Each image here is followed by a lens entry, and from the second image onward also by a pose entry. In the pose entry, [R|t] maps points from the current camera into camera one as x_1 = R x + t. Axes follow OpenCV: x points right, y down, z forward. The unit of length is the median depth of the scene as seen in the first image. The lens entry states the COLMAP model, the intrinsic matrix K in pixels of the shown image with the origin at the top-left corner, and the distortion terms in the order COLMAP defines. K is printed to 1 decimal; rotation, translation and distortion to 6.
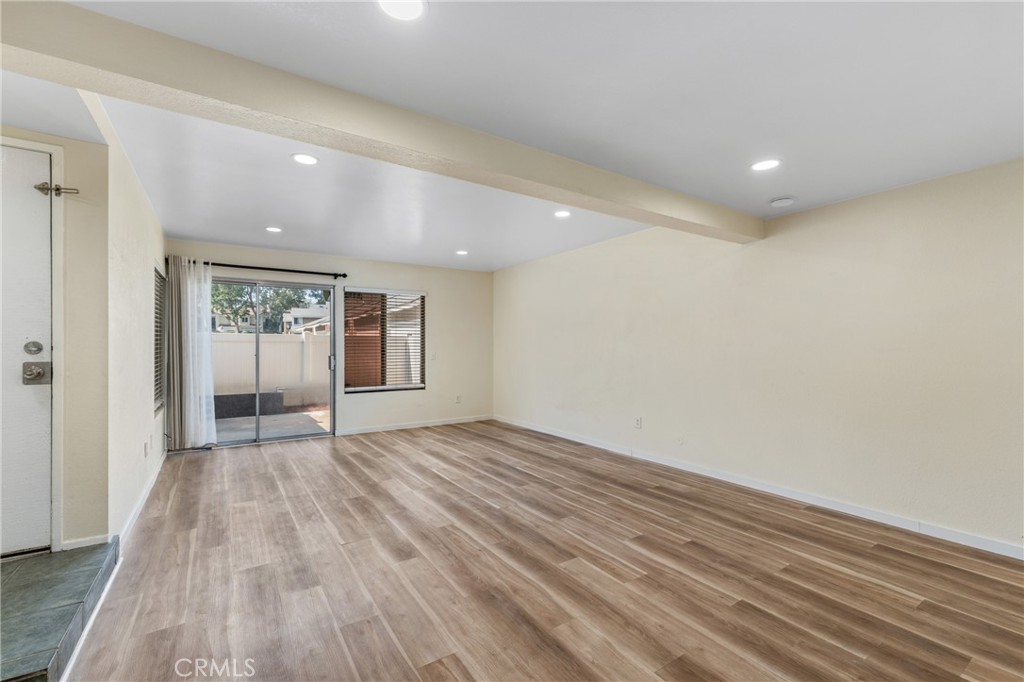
lens RADIAL K [[440.9, 0, 511.7], [0, 440.9, 346.9], [0, 0, 1]] dist [0.002234, 0.000269]
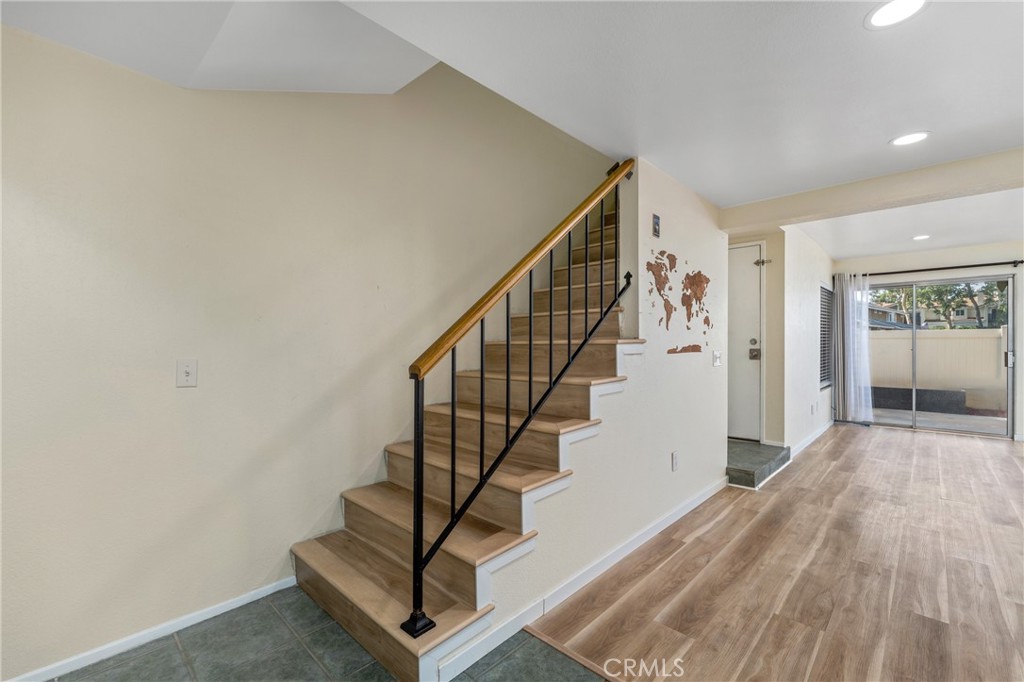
lens RADIAL K [[440.9, 0, 511.7], [0, 440.9, 346.9], [0, 0, 1]] dist [0.002234, 0.000269]
pose [[0.225816, 0.004272, -0.974161, 0.420957], [-0.000805, 0.999991, 0.004199, 0.011725], [0.974170, -0.000164, 0.225818, -0.353560]]
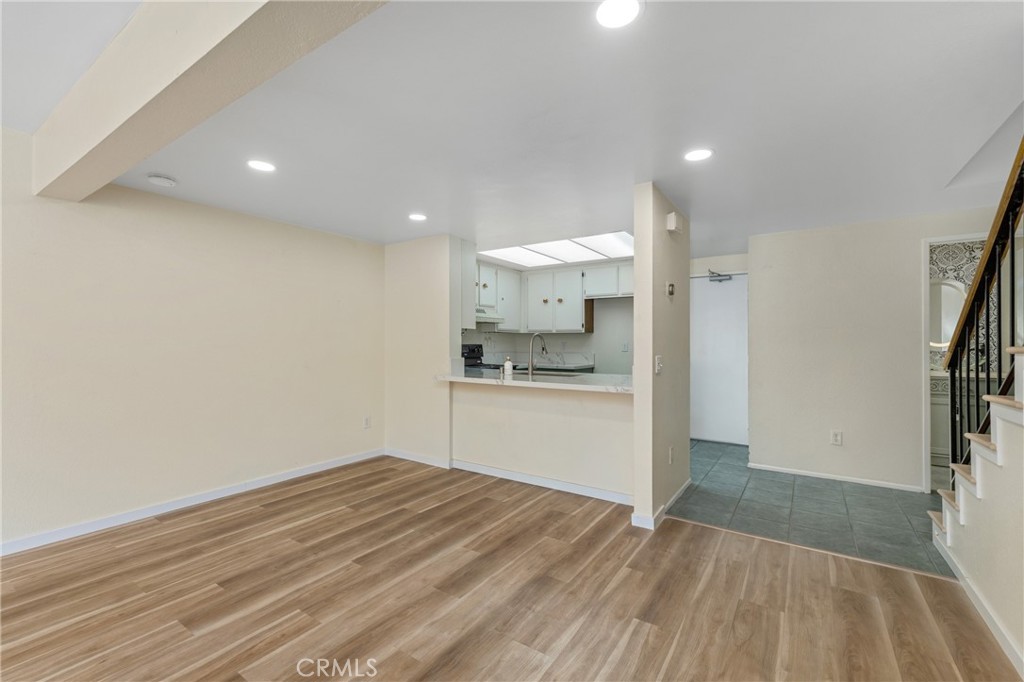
lens RADIAL K [[431.3, 0, 512.0], [0, 431.3, 341.0], [0, 0, 1]] dist [0.000806, -0.000016]
pose [[-0.382173, 0.004099, 0.924082, -0.419230], [0.003020, 0.999990, -0.003187, -0.003473], [-0.924086, 0.001573, -0.382181, 0.623802]]
